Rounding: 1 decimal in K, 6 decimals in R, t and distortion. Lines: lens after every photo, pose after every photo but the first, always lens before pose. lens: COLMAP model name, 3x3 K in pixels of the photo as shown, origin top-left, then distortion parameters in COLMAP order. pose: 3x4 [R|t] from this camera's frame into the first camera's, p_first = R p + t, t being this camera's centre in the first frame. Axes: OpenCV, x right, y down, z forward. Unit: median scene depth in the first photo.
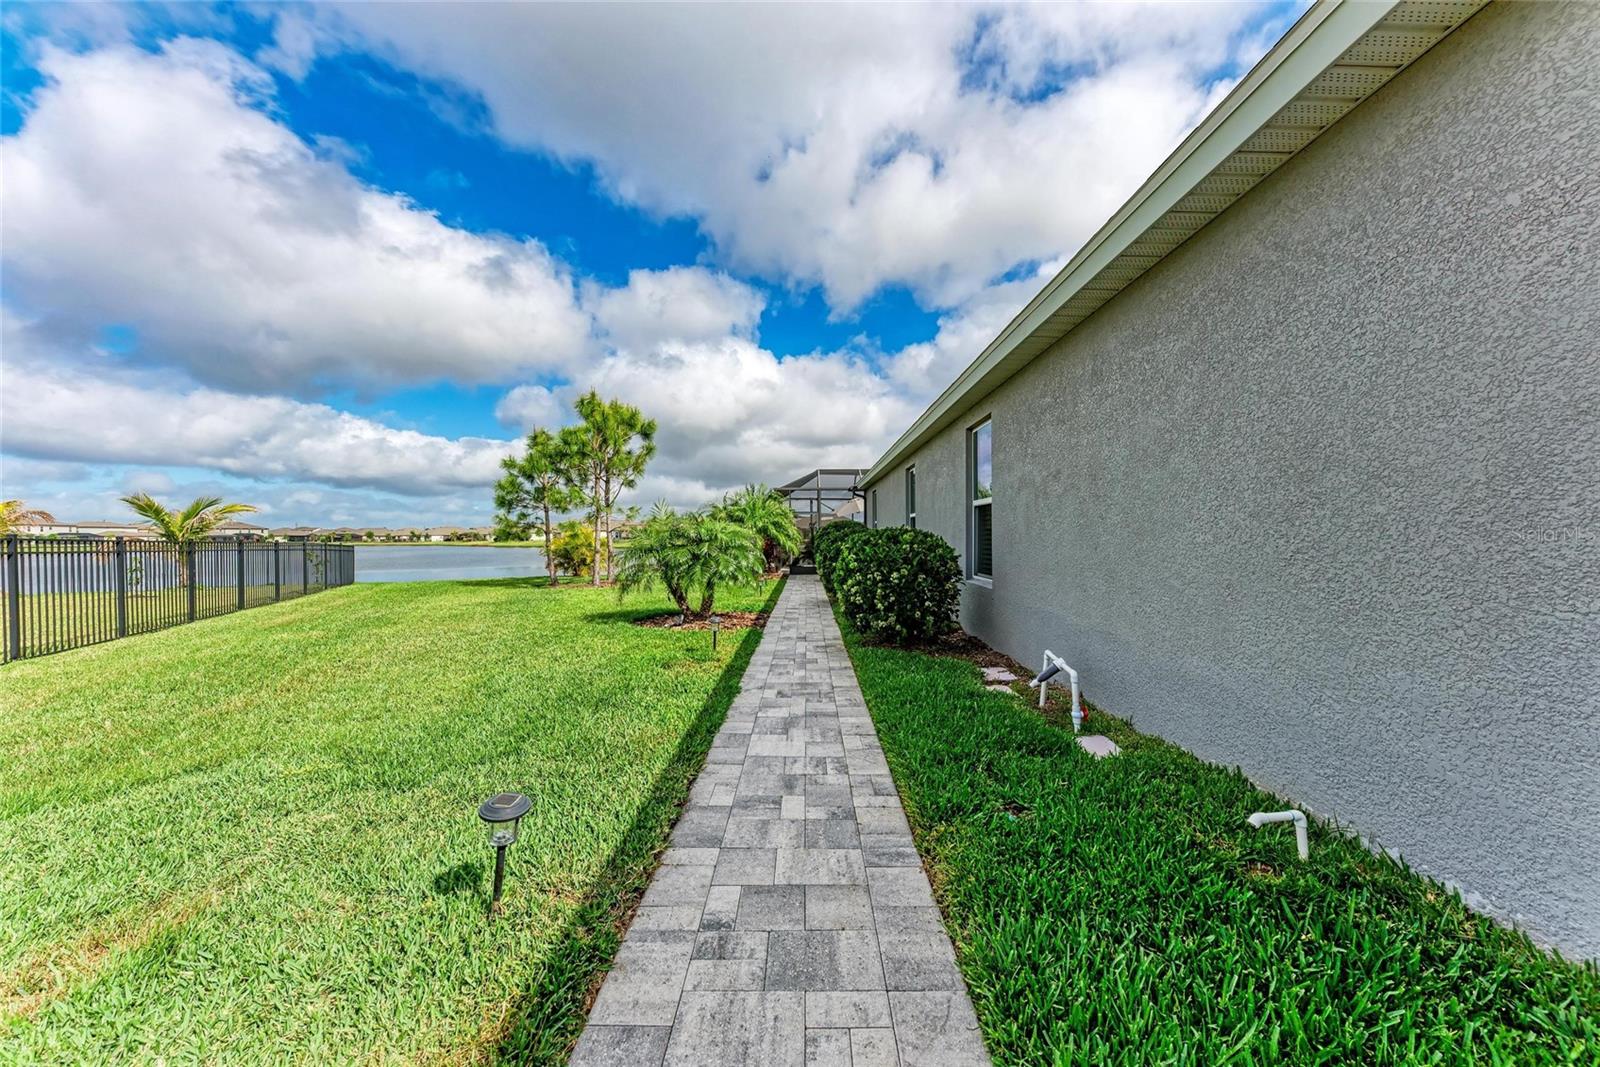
lens RADIAL K [[546.6, 0, 806.5], [0, 546.6, 540.9], [0, 0, 1]] dist [0.017204, -0.004461]
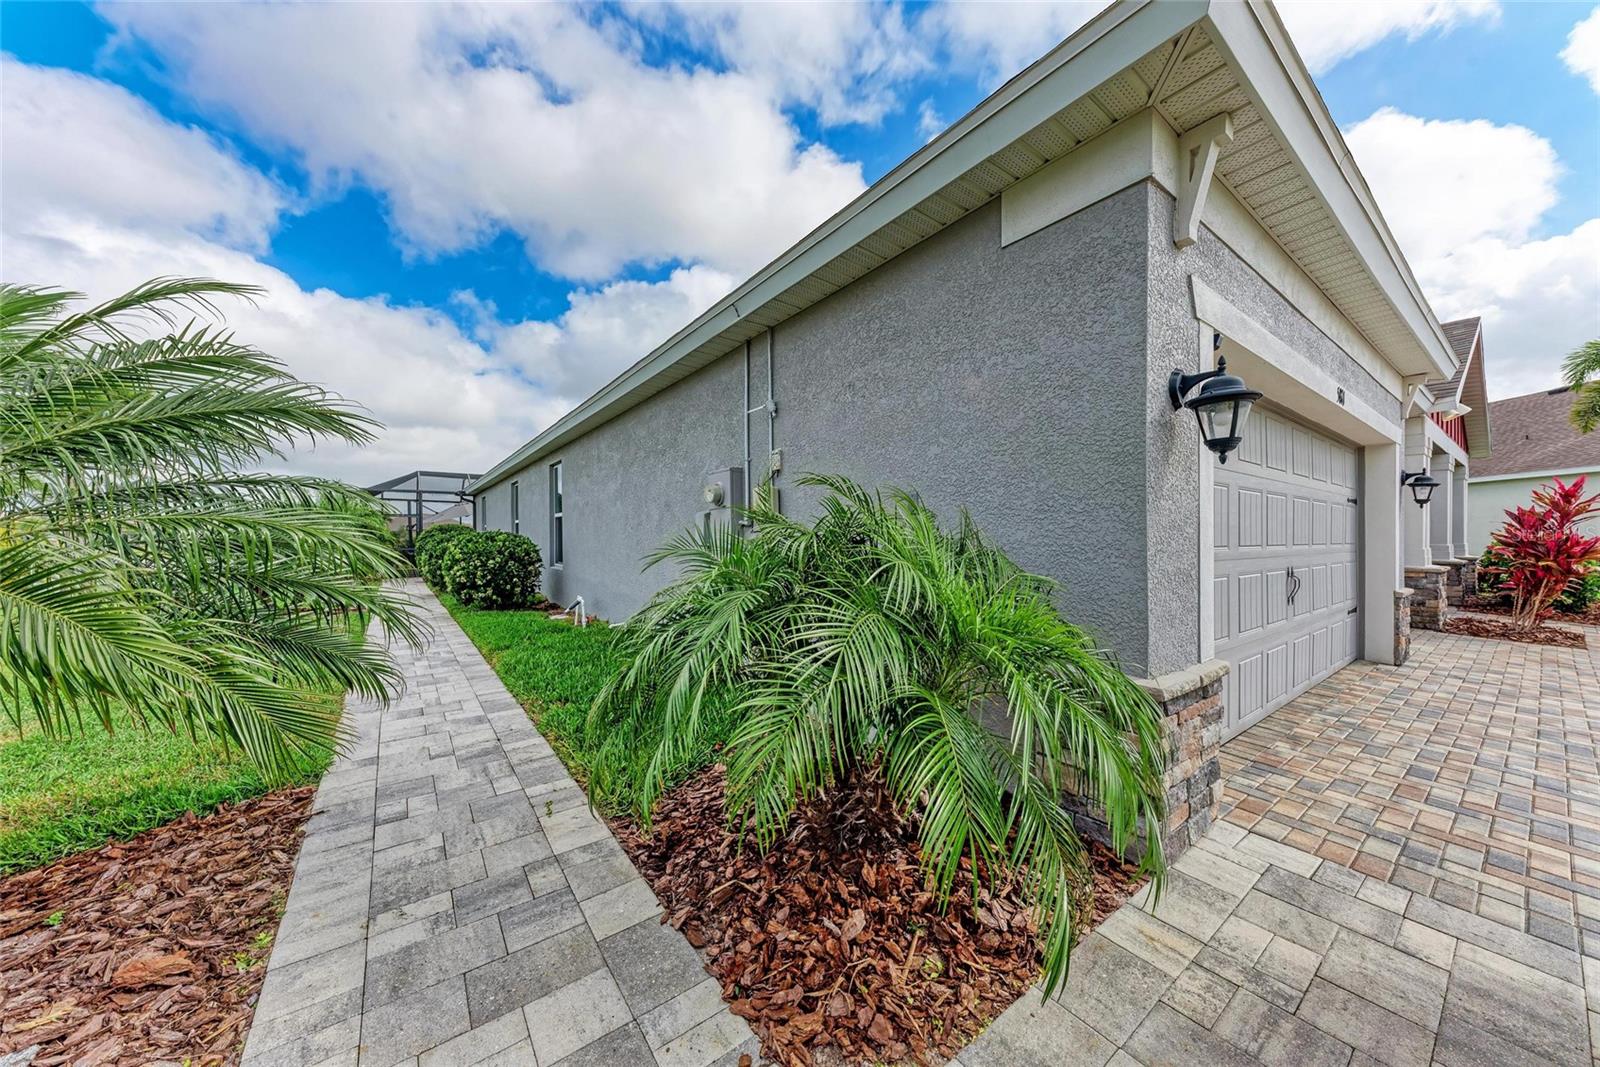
lens RADIAL K [[546.6, 0, 806.5], [0, 546.6, 540.9], [0, 0, 1]] dist [0.017204, -0.004461]
pose [[0.800229, -0.000088, 0.599695, -0.043736], [0.005194, 0.999963, -0.006785, 0.015698], [-0.599673, 0.008544, 0.800200, -0.619384]]
